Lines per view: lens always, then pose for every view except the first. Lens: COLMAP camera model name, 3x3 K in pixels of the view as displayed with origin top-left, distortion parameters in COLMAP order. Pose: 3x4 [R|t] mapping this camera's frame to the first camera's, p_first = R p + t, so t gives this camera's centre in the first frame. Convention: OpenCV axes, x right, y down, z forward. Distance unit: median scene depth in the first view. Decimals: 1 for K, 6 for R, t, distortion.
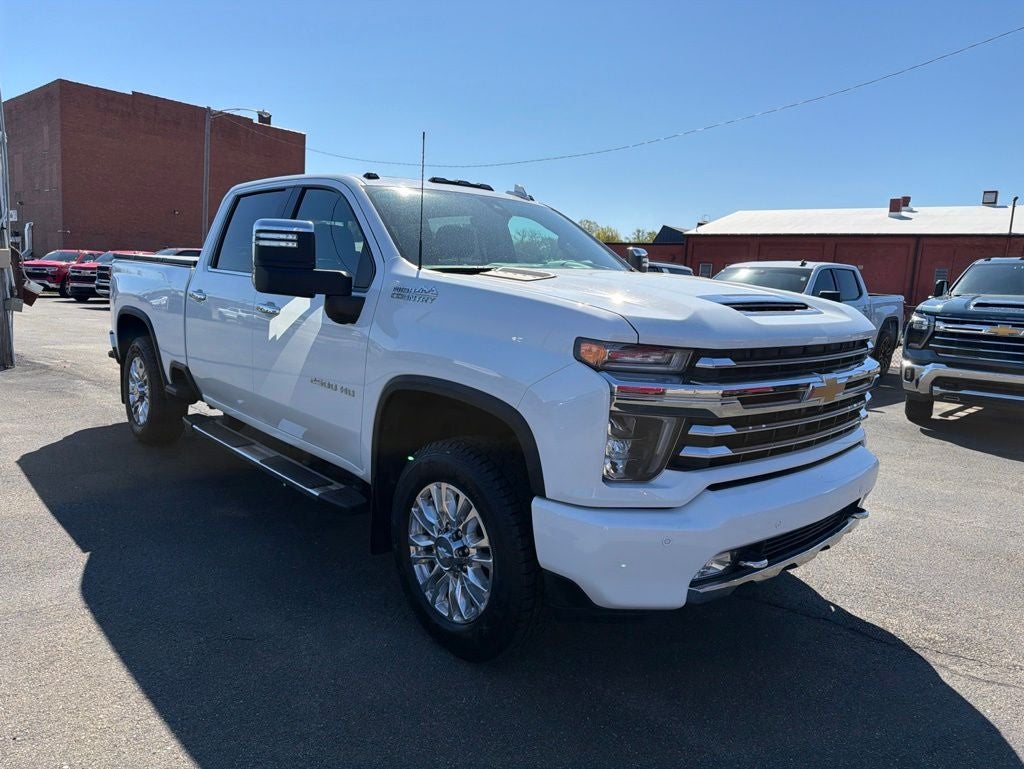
lens RADIAL K [[718.2, 0, 511.0], [0, 718.2, 376.6], [0, 0, 1]] dist [0.045496, -0.058149]
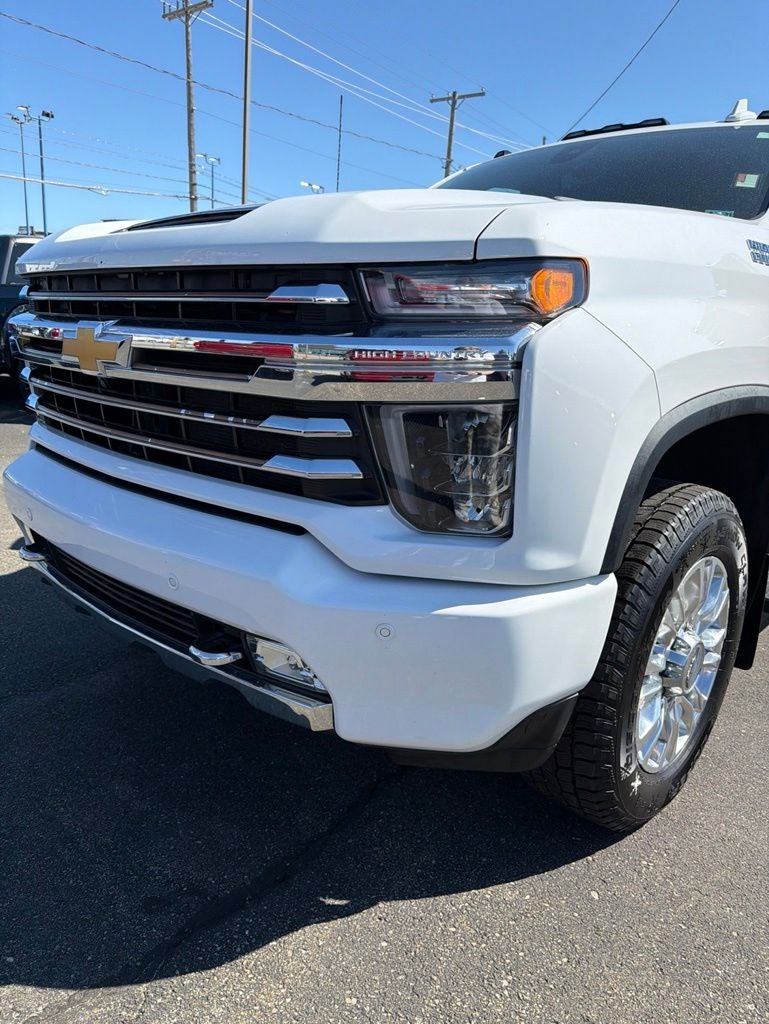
lens RADIAL K [[718.2, 0, 384.5], [0, 718.2, 512.0], [0, 0, 1]] dist [0.045496, -0.058149]
pose [[0.087834, 0.213938, -0.972891, 0.734379], [-0.181637, 0.963731, 0.195525, -0.009720], [0.979435, 0.159539, 0.123507, 0.822942]]
